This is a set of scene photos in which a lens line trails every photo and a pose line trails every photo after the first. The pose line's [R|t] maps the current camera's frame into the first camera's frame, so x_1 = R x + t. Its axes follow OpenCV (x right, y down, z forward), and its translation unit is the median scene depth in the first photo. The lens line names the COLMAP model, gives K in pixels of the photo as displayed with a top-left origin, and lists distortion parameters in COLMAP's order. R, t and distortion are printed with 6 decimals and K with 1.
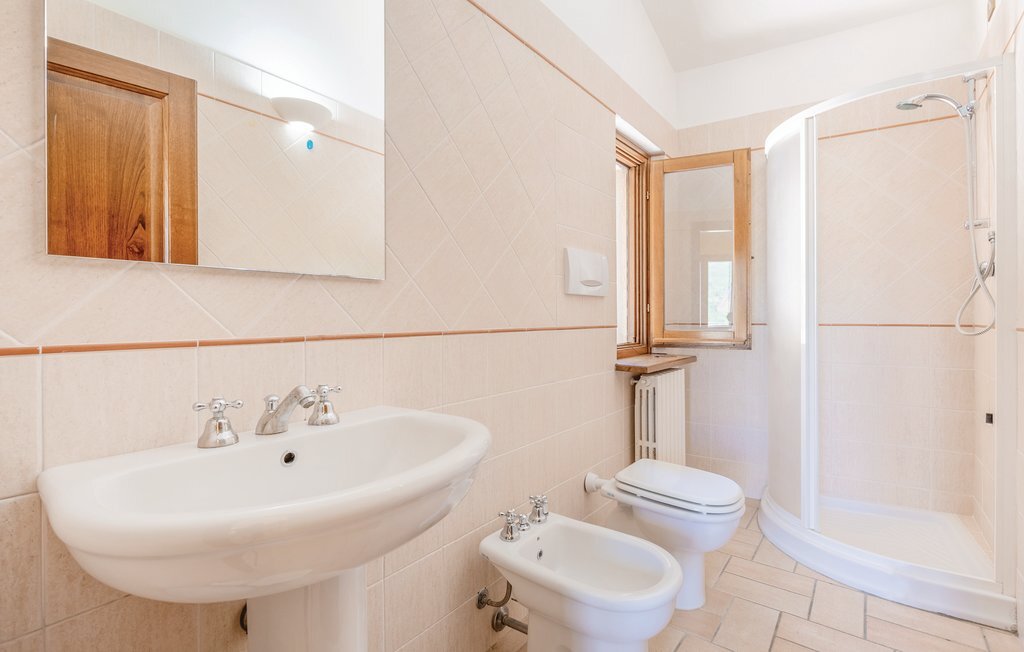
lens RADIAL K [[483.2, 0, 512.0], [0, 483.2, 326.0], [0, 0, 1]] dist [-0.000102, -0.000073]
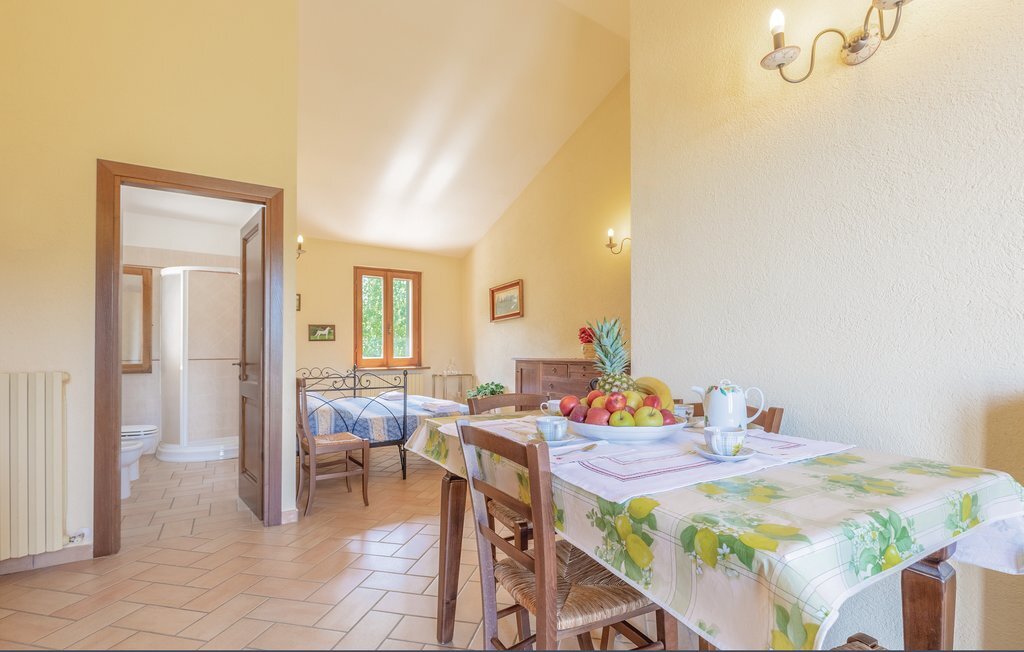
lens RADIAL K [[461.6, 0, 514.9], [0, 461.6, 353.5], [0, 0, 1]] dist [0.000130, -0.000002]
pose [[0.382233, 0.010255, 0.924009, -0.713403], [0.004491, 0.999906, -0.012955, -0.002347], [-0.924055, 0.009102, 0.382151, -1.132124]]
